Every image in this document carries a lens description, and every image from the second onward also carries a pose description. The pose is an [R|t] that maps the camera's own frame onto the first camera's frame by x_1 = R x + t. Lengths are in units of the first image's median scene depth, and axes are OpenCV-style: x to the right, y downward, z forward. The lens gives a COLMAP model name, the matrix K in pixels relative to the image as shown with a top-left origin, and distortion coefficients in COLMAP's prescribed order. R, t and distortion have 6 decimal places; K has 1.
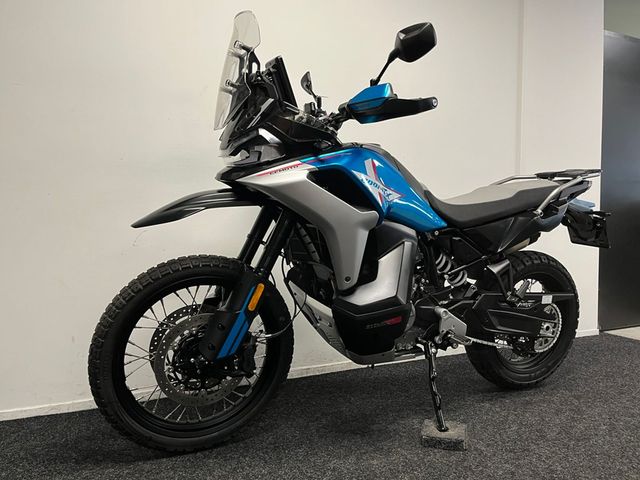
lens RADIAL K [[503.4, 0, 322.7], [0, 503.4, 237.5], [0, 0, 1]] dist [0.032274, -0.019988]
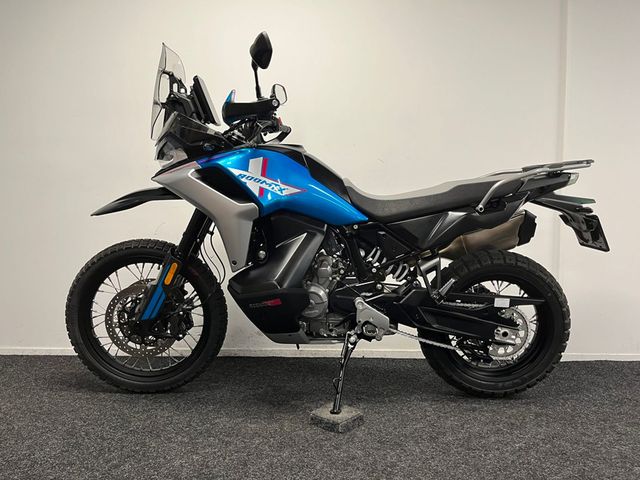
lens RADIAL K [[482.4, 0, 321.2], [0, 482.4, 240.8], [0, 0, 1]] dist [0.053581, -0.001917]
pose [[0.909098, 0.030215, -0.415486, 0.619678], [-0.030725, 0.999513, 0.005459, 0.017912], [0.415448, 0.007803, 0.909583, 0.064498]]
